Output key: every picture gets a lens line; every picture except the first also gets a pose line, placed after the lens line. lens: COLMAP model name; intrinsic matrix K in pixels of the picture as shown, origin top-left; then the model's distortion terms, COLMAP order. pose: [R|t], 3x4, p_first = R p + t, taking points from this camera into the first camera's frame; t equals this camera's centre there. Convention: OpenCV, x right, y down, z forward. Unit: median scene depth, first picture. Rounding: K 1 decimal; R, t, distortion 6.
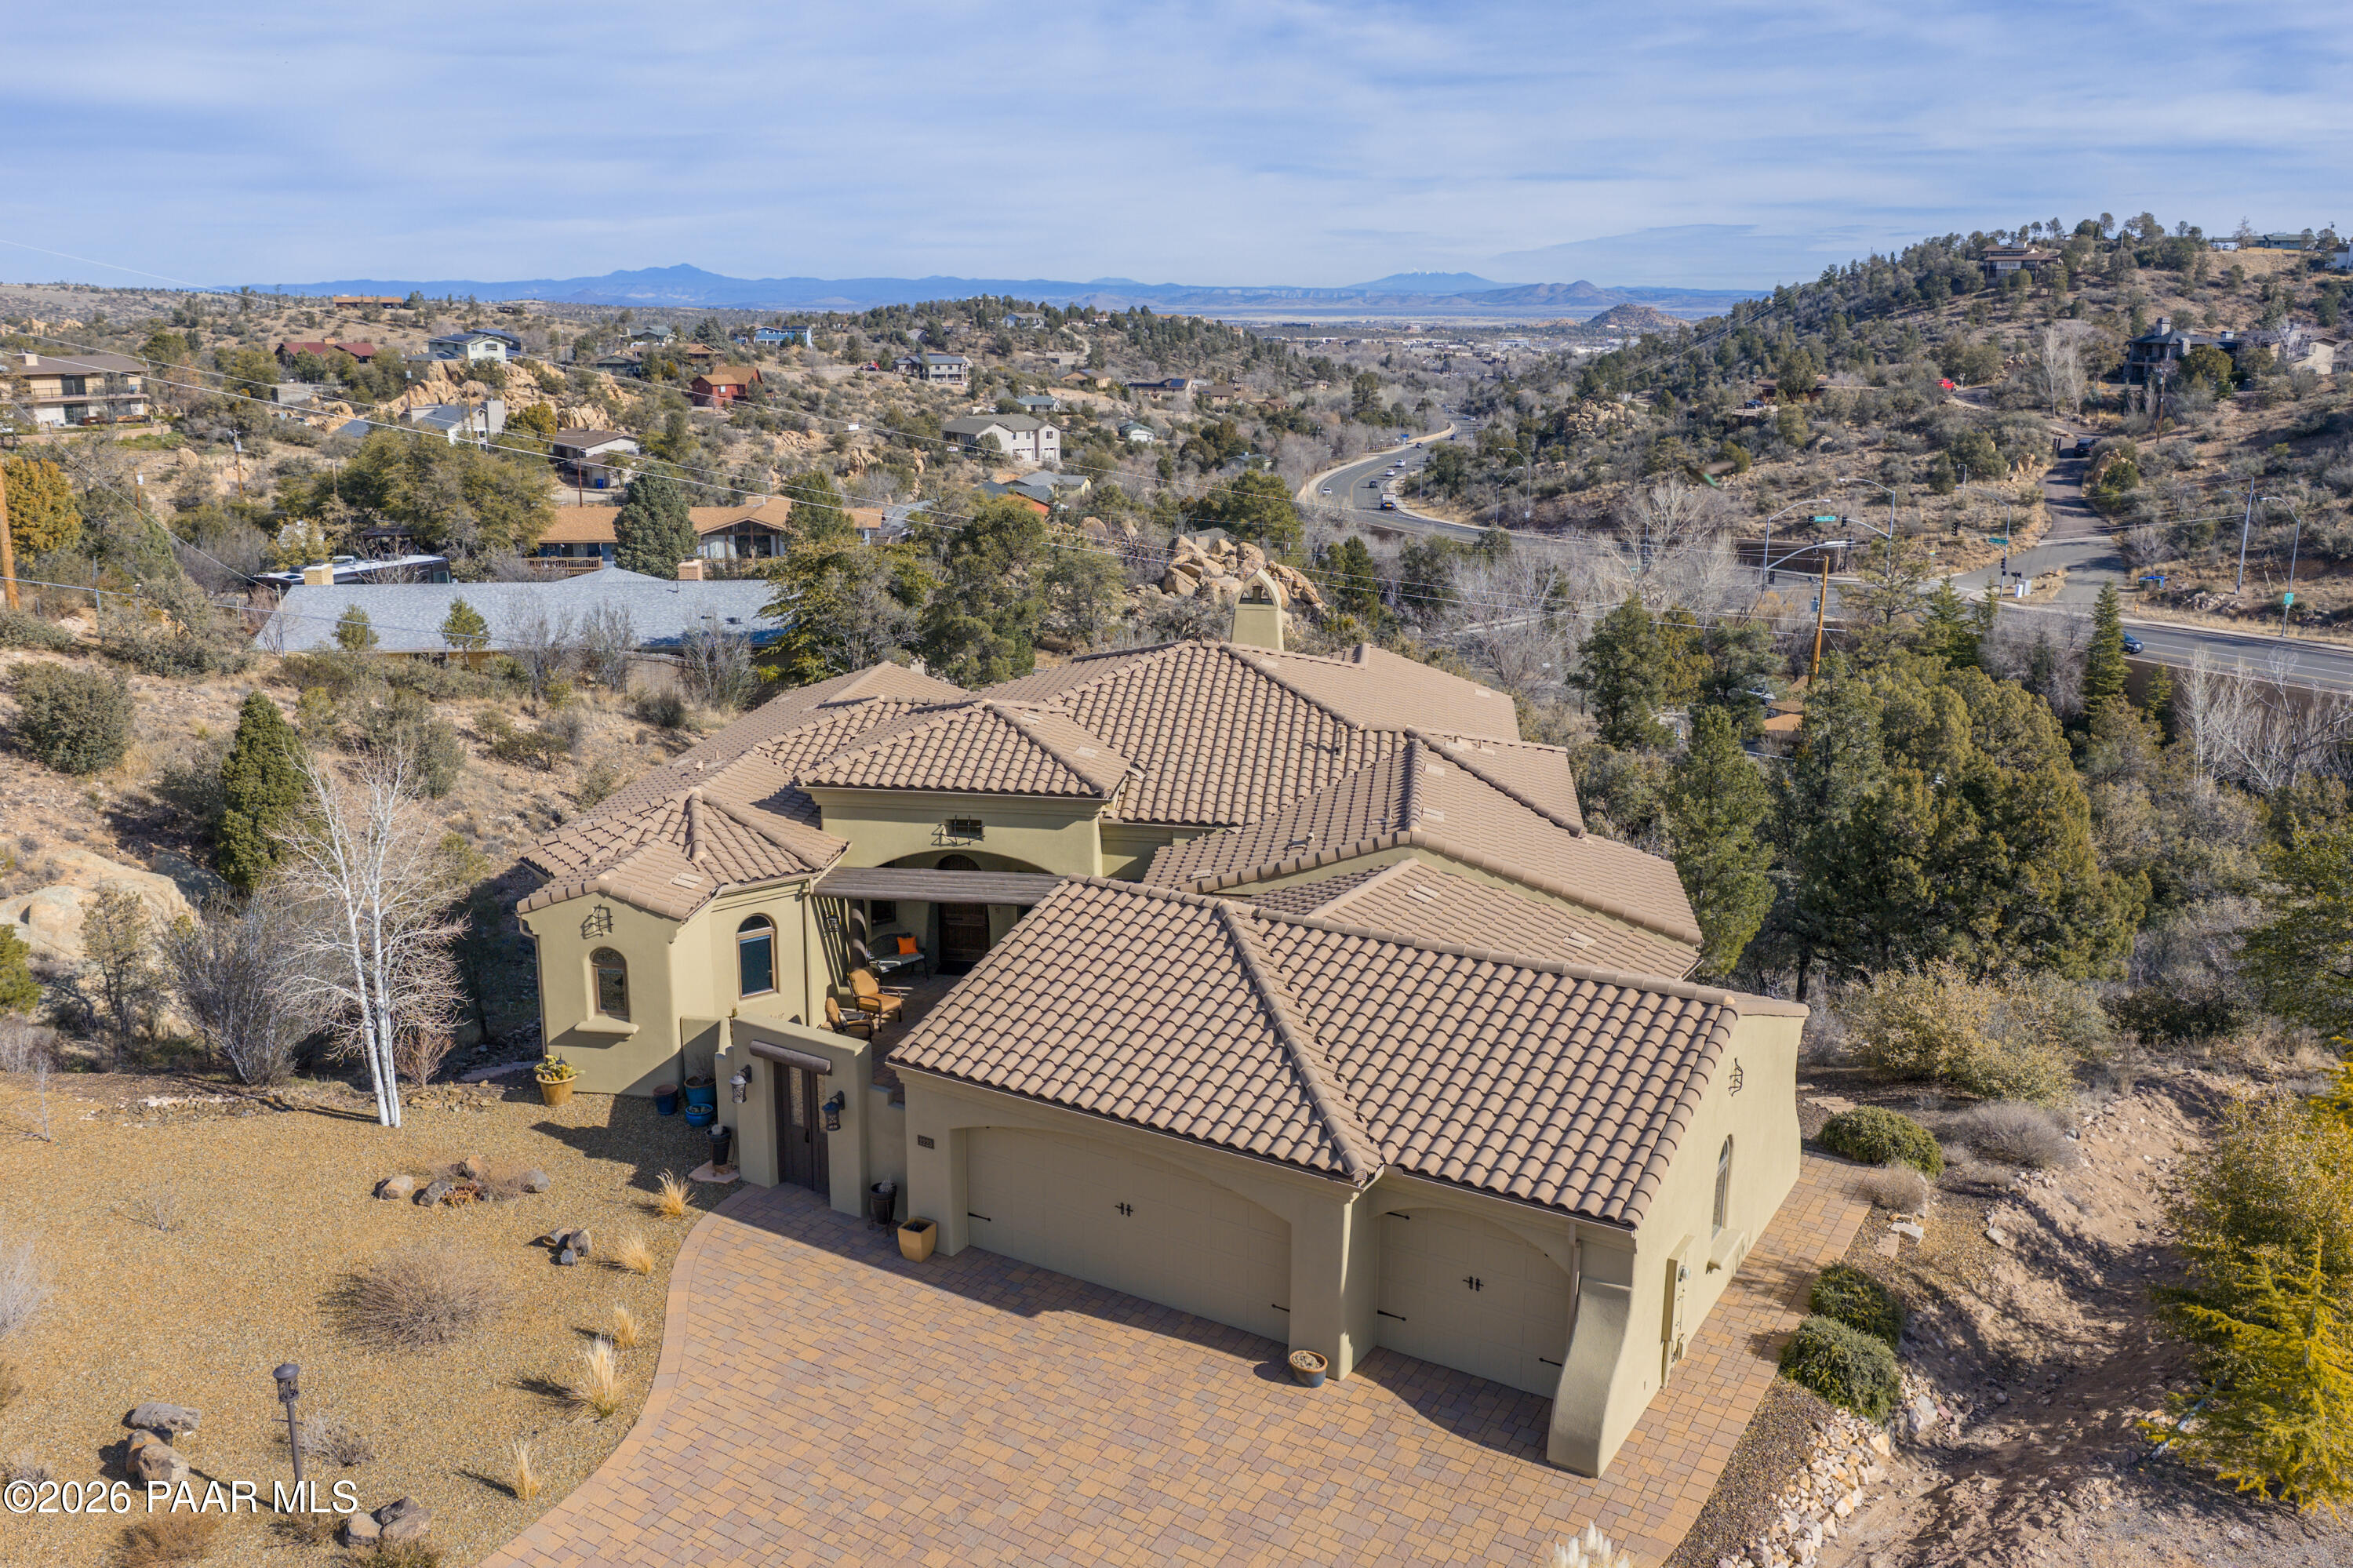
lens RADIAL K [[1936.7, 0, 1176.5], [0, 1936.7, 784.0], [0, 0, 1]] dist [0.011017, -0.024764]
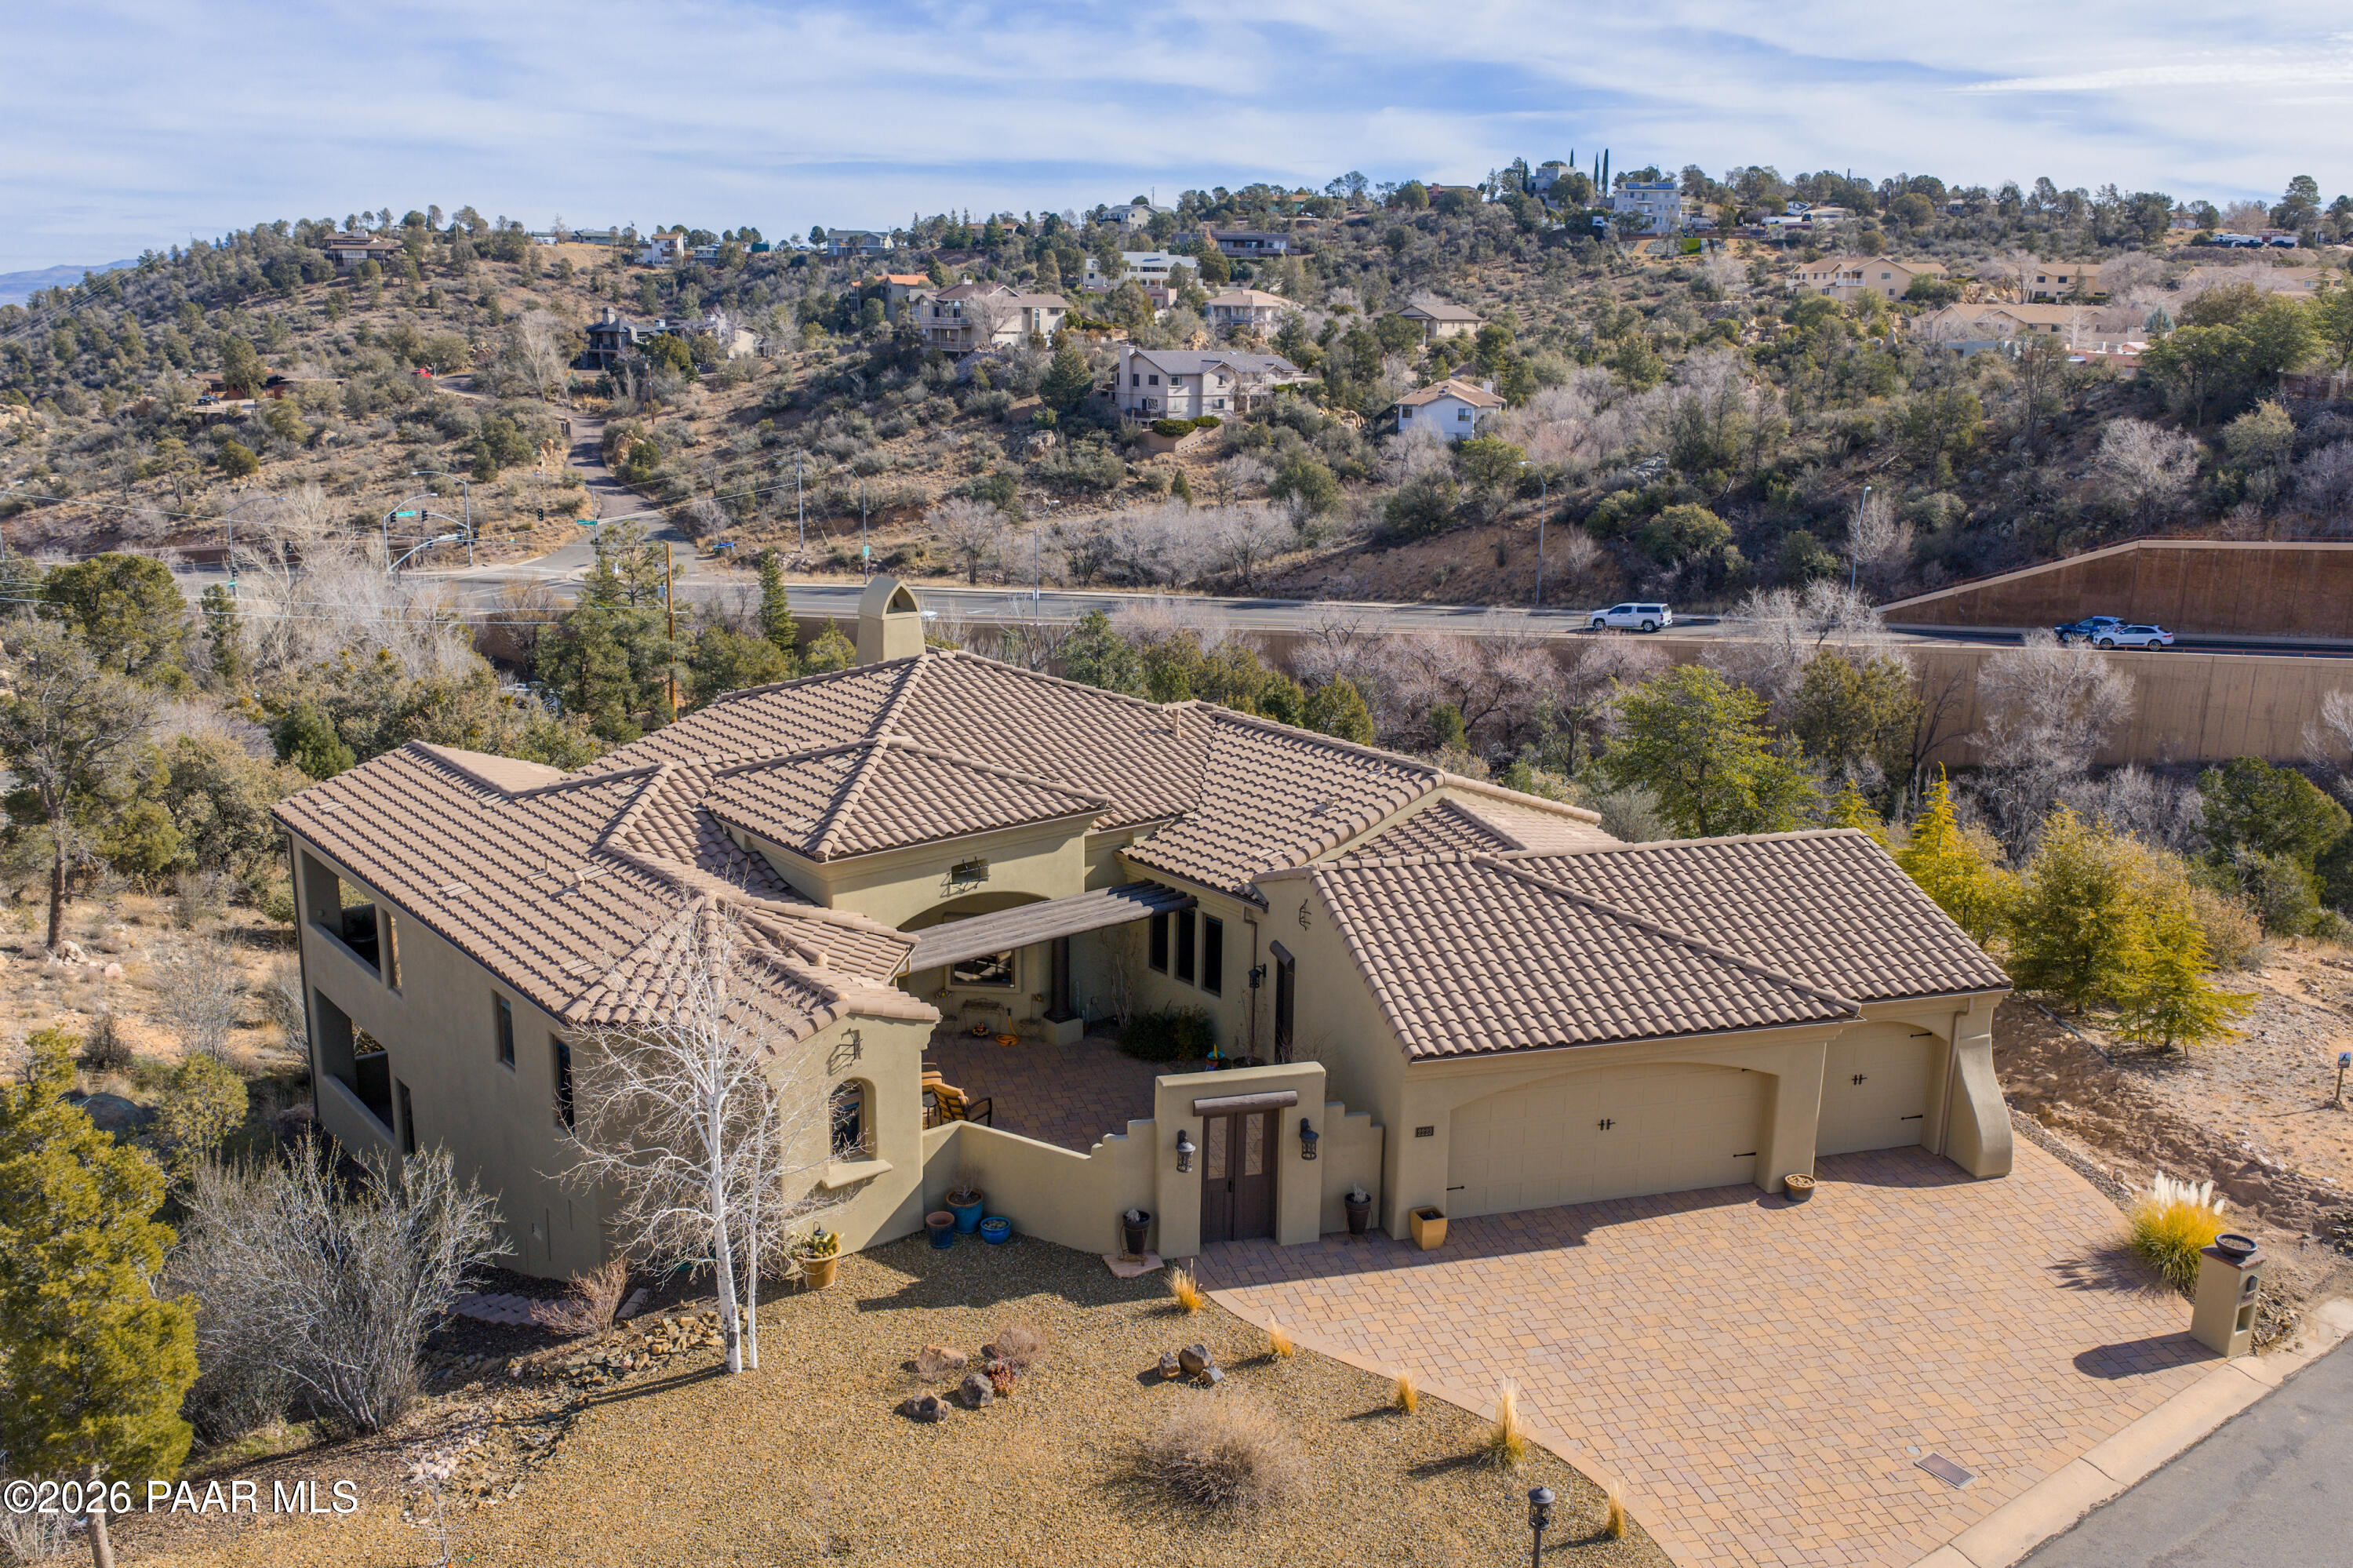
lens RADIAL K [[1933.8, 0, 1178.3], [0, 1933.8, 781.0], [0, 0, 1]] dist [0.027529, -0.056837]
pose [[0.682581, -0.172036, 0.710272, -0.095934], [0.169030, 0.982708, 0.075583, -0.010140], [-0.710993, 0.068466, 0.699858, 0.038315]]
